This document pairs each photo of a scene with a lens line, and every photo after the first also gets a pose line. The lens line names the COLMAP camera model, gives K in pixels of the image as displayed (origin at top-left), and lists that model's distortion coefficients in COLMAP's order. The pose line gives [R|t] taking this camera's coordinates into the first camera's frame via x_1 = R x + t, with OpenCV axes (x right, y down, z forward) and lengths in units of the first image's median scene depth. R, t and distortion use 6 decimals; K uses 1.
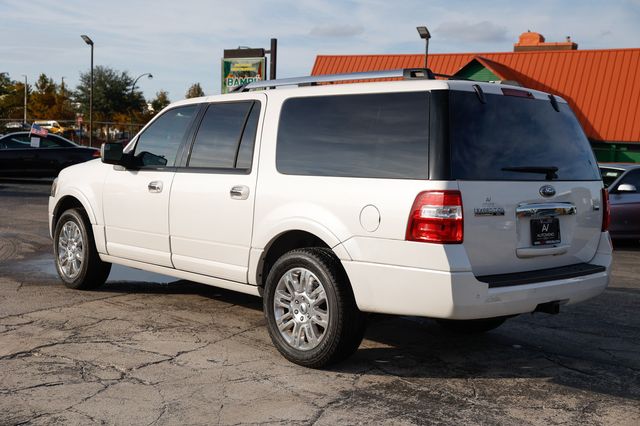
lens RADIAL K [[785.0, 0, 319.2], [0, 785.0, 213.8], [0, 0, 1]] dist [0.094334, 0.000000]
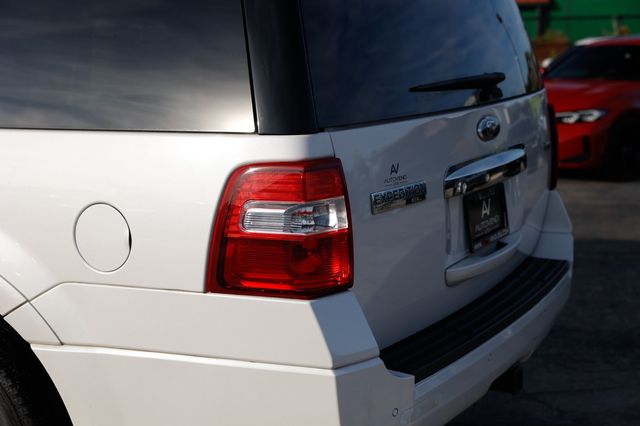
lens RADIAL K [[1087.1, 0, 319.1], [0, 1087.1, 213.4], [0, 0, 1]] dist [0.090366, 0.000000]
pose [[0.943793, -0.099632, 0.315165, -0.002401], [0.066916, 0.991339, 0.113003, -0.056441], [-0.323694, -0.085562, 0.942285, 0.439534]]
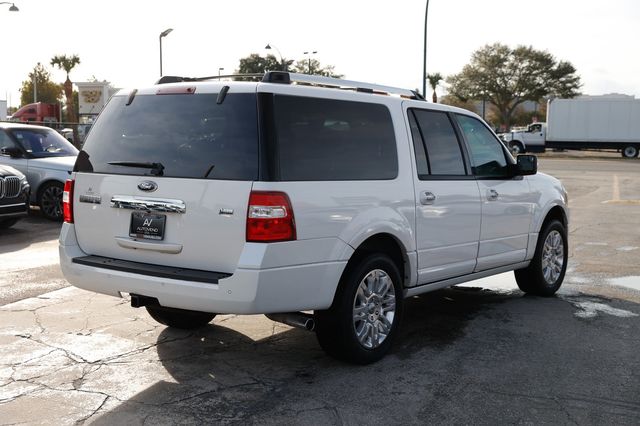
lens RADIAL K [[850.0, 0, 332.6], [0, 850.0, 213.8], [0, 0, 1]] dist [0.100408, 0.000000]
pose [[0.179663, 0.050352, -0.982439, 1.403445], [-0.084161, 0.995814, 0.035647, -0.052141], [0.980122, 0.076279, 0.183148, 1.030033]]
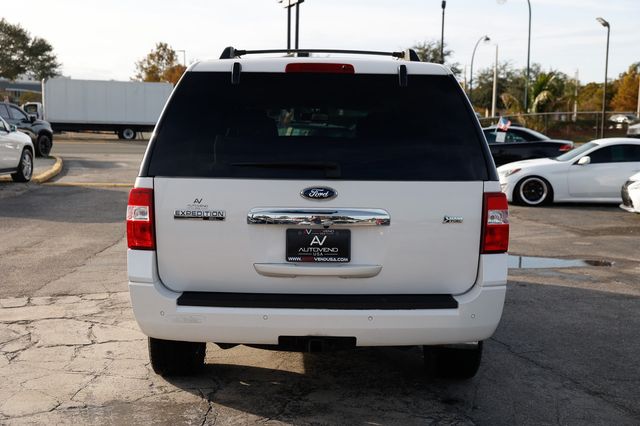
lens RADIAL K [[850.0, 0, 336.7], [0, 850.0, 207.8], [0, 0, 1]] dist [0.100408, 0.000000]
pose [[0.740522, 0.035499, -0.671094, 0.856231], [-0.039284, 0.999183, 0.009506, -0.022904], [0.670883, 0.019324, 0.741312, 0.393394]]
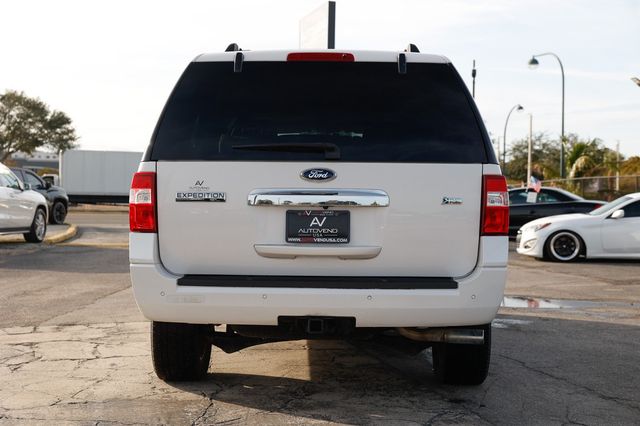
lens RADIAL K [[899.0, 0, 337.3], [0, 899.0, 208.5], [0, 0, 1]] dist [0.120866, 0.000000]
pose [[0.719022, -0.029959, -0.694342, 0.915127], [-0.037209, 0.995978, -0.081505, 0.076354], [0.693991, 0.084439, 0.715015, 0.377437]]
